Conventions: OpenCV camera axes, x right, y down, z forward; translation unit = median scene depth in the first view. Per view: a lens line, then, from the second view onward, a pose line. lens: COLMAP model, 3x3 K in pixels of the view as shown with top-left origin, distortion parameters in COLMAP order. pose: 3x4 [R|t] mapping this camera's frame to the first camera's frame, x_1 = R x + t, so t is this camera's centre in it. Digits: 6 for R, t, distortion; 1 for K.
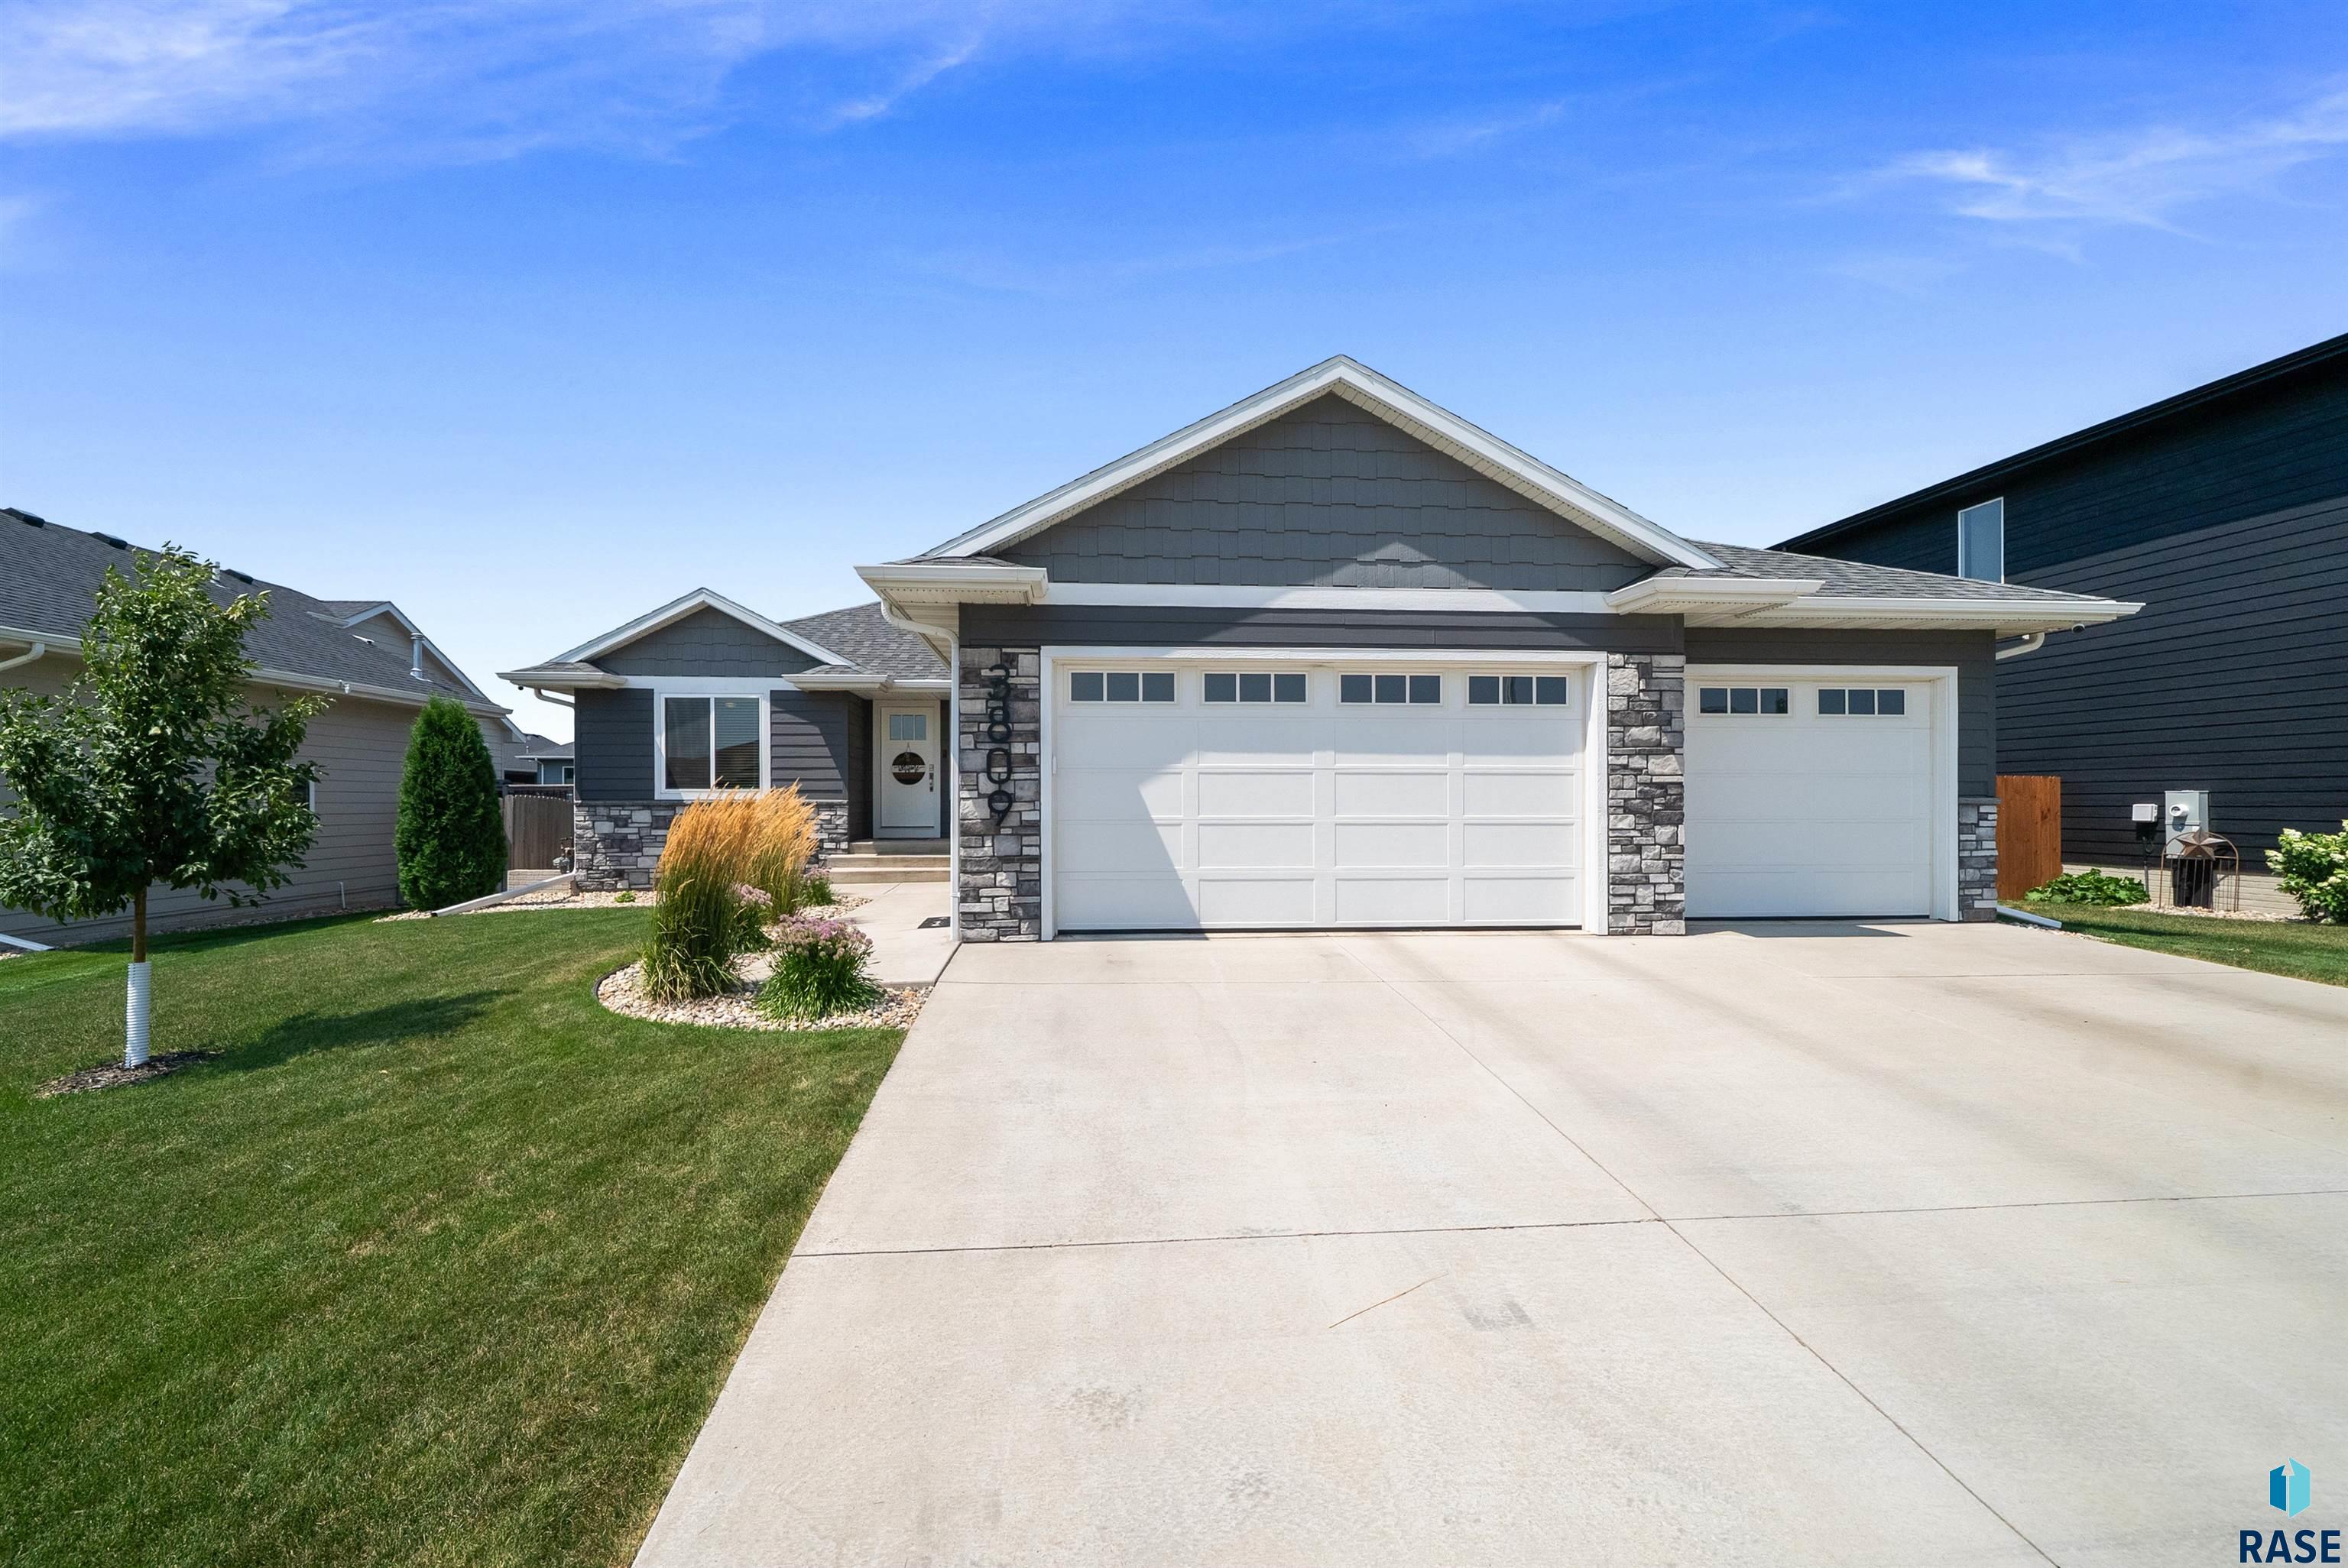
lens RADIAL K [[947.5, 0, 1167.8], [0, 947.5, 785.1], [0, 0, 1]] dist [-0.000317, -0.000285]
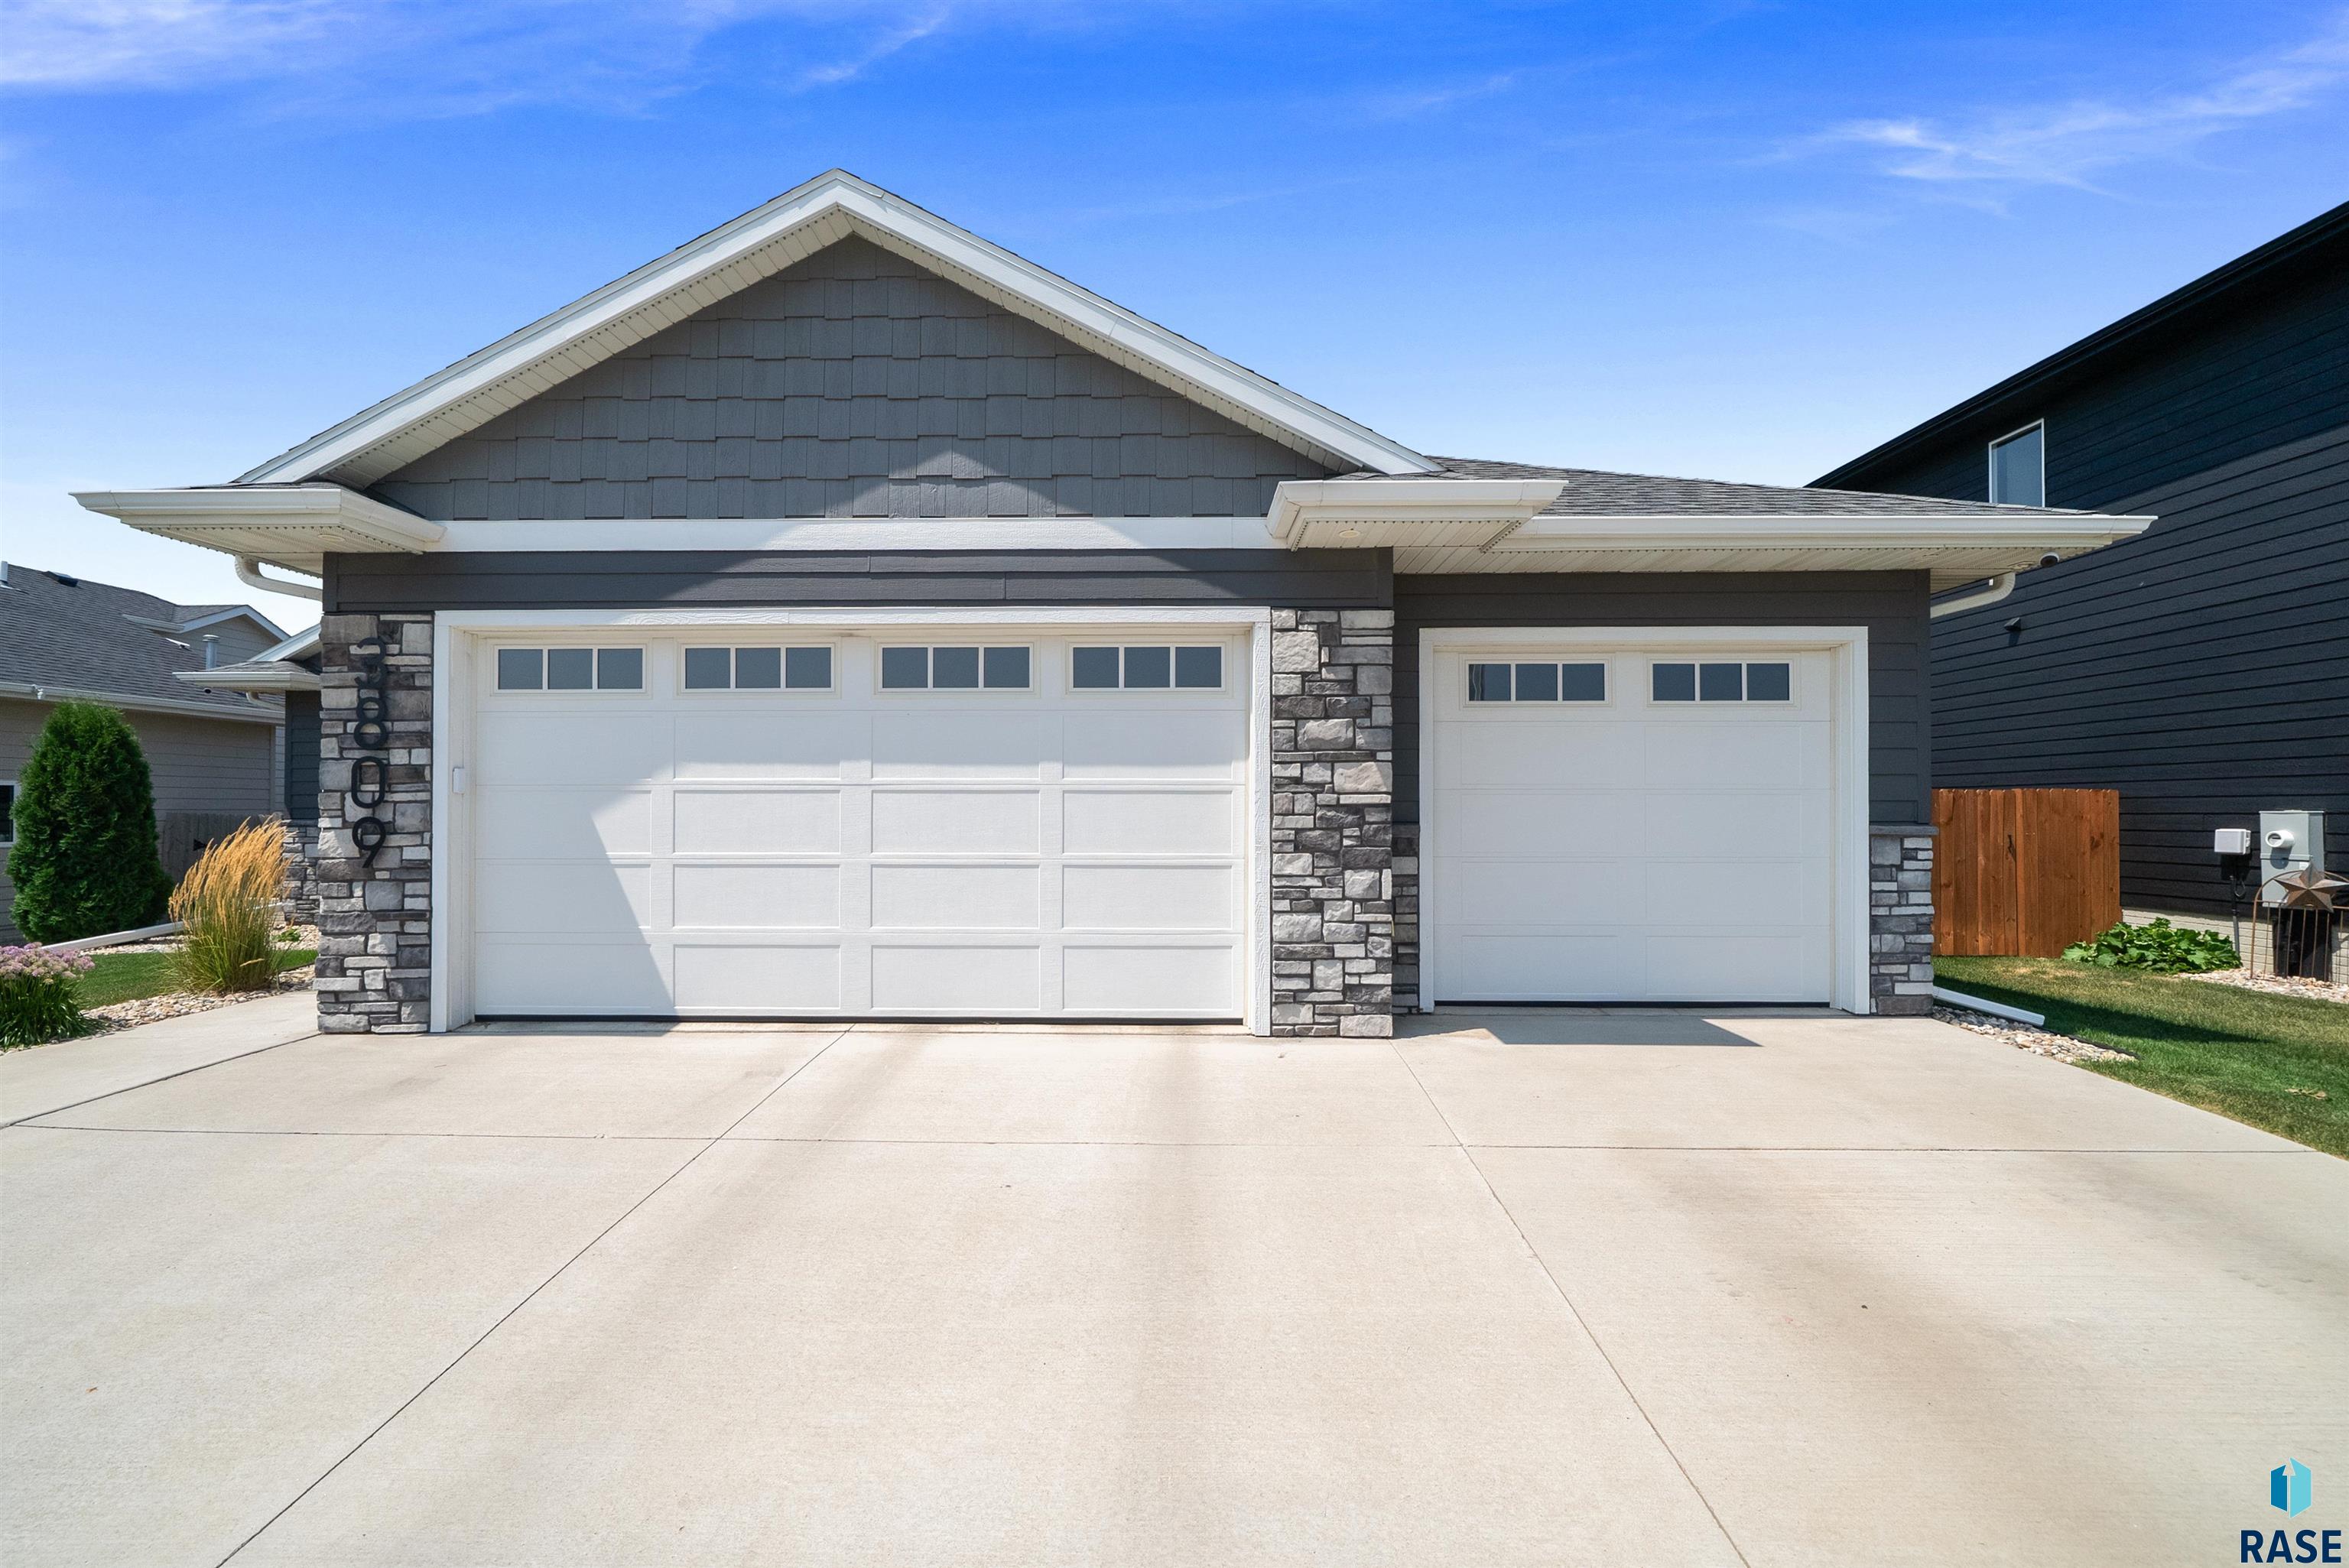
lens RADIAL K [[947.9, 0, 1190.3], [0, 947.9, 791.4], [0, 0, 1]] dist [-0.000317, -0.000285]
pose [[0.996424, -0.001568, -0.084475, 0.462947], [0.001348, 0.999996, -0.002664, -0.010276], [0.084479, 0.002540, 0.996422, 0.335592]]
